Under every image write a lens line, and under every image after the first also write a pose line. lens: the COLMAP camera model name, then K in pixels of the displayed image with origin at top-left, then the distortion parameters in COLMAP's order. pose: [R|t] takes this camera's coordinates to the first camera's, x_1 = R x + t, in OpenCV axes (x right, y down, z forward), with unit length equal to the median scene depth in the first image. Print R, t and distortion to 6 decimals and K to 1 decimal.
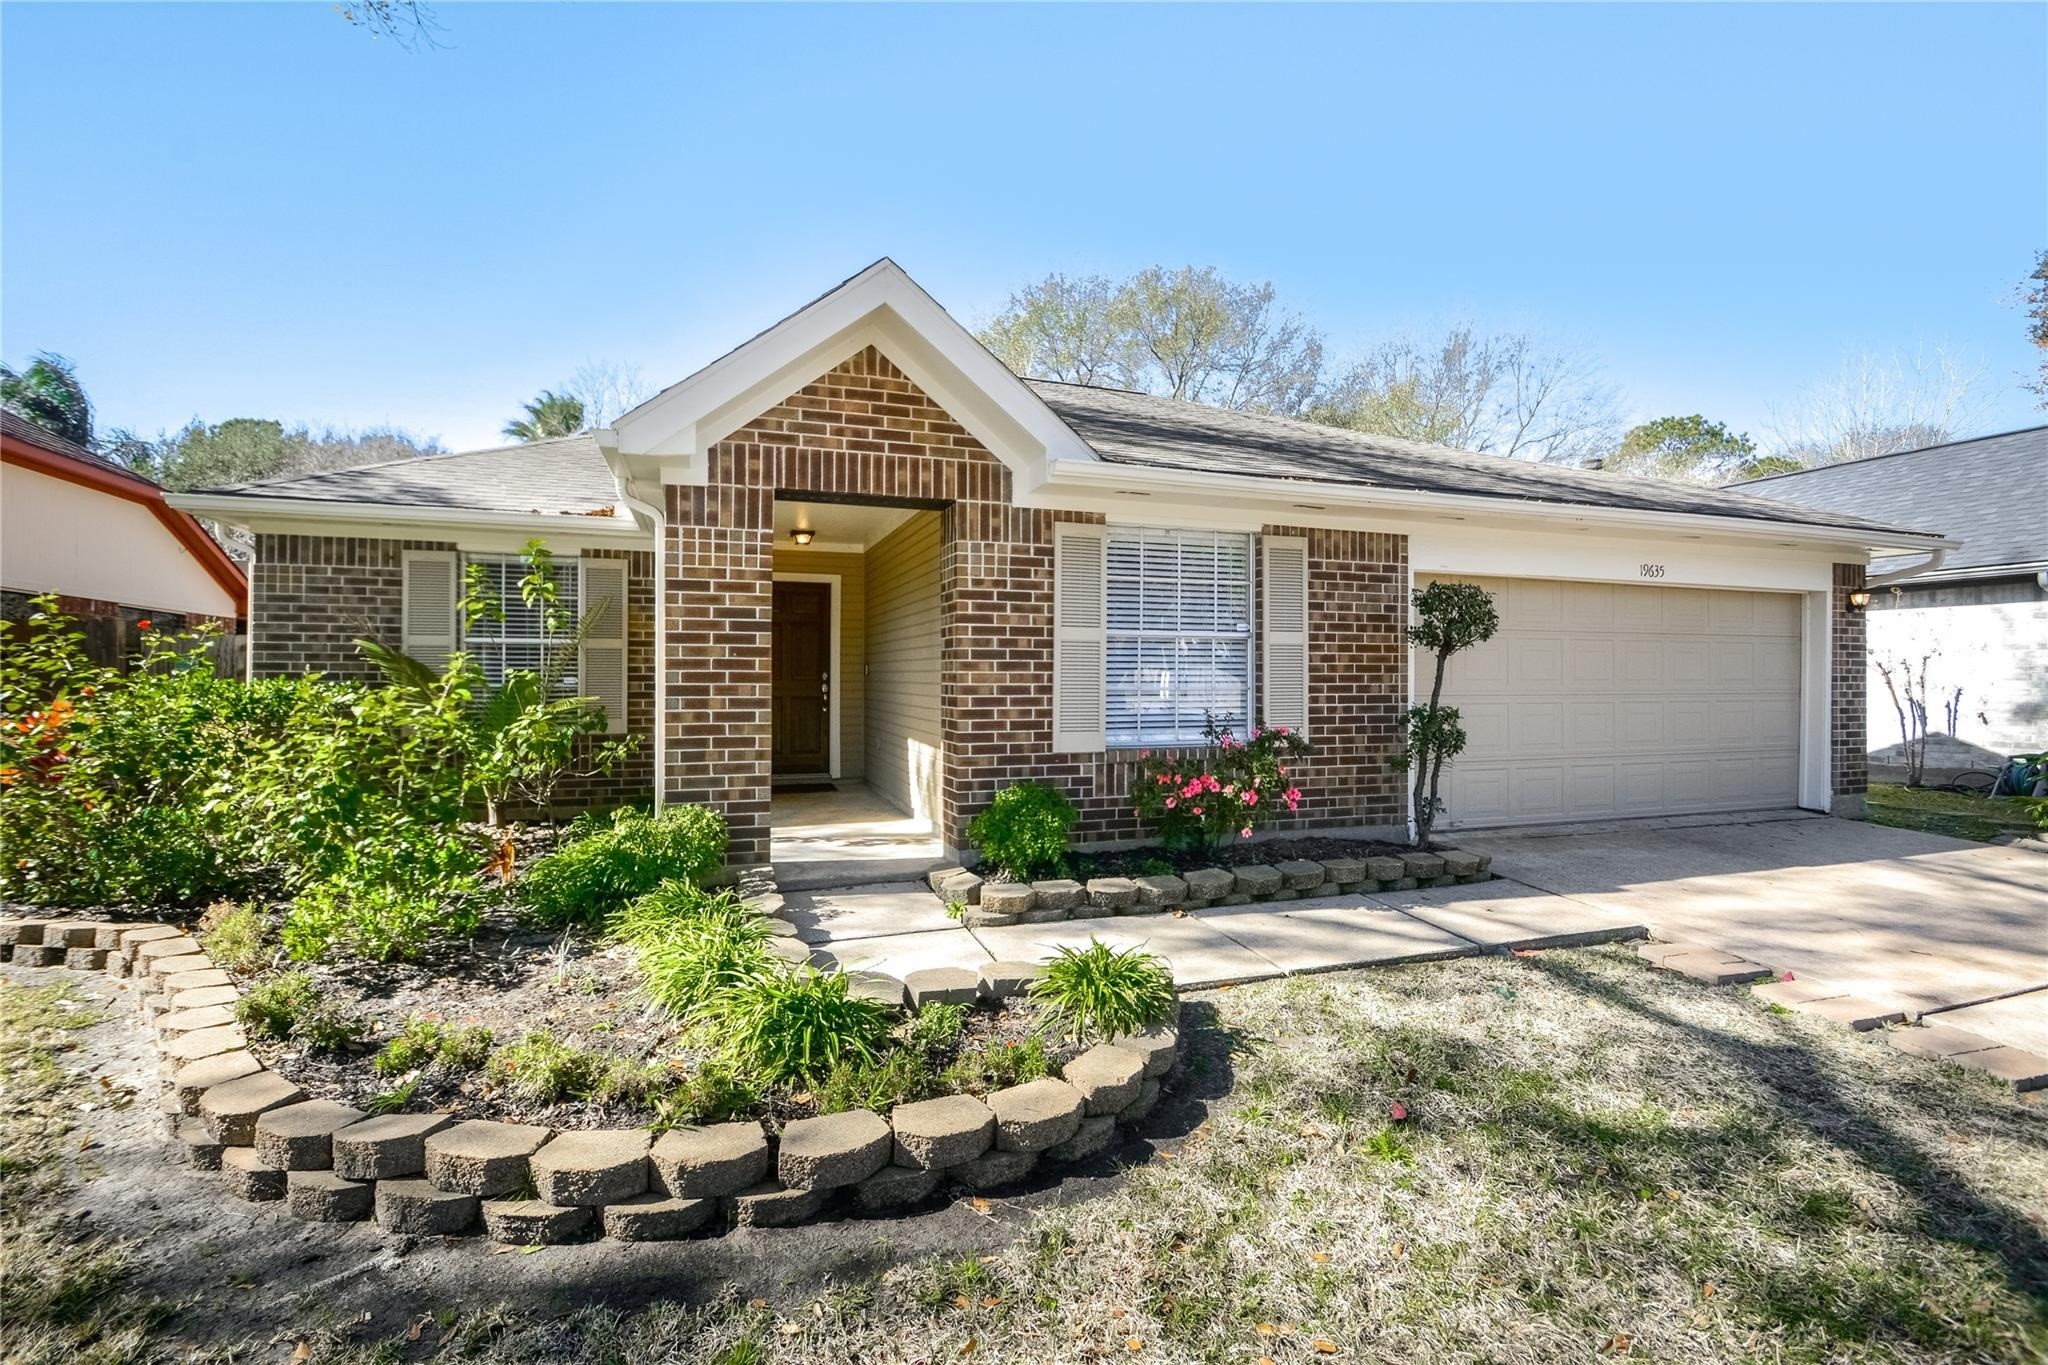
lens RADIAL K [[899.0, 0, 1013.7], [0, 899.0, 673.1], [0, 0, 1]] dist [0.016621, -0.019361]
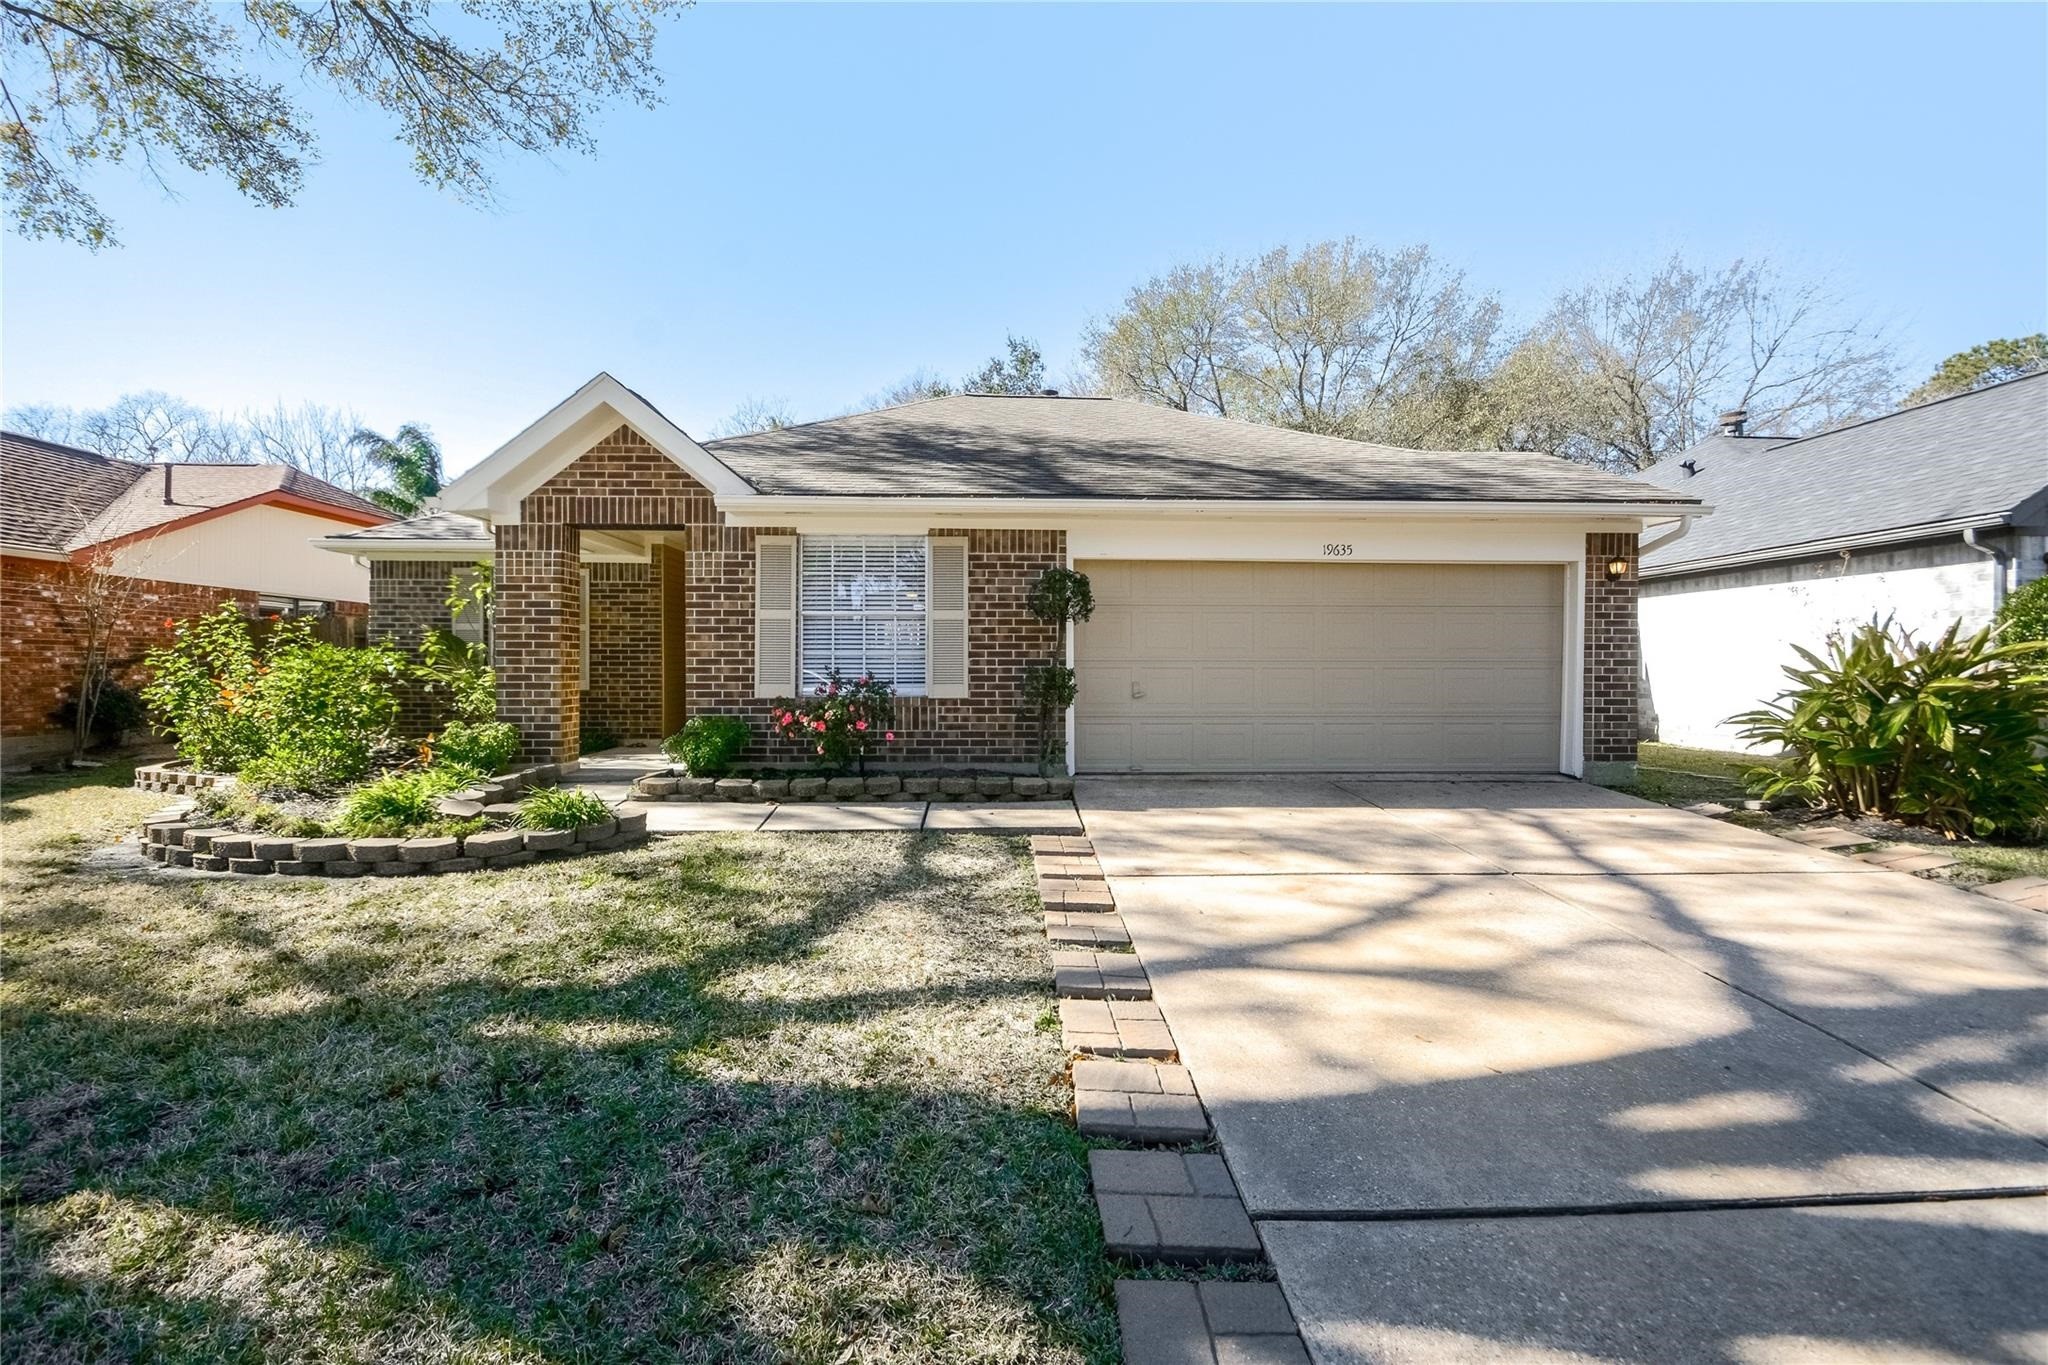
lens RADIAL K [[899.0, 0, 1013.7], [0, 899.0, 673.1], [0, 0, 1]] dist [0.016621, -0.019361]
pose [[0.955335, 0.001025, -0.295523, 0.857950], [0.001723, 0.999958, 0.009040, 0.037074], [0.295520, -0.009145, 0.955293, -0.239309]]
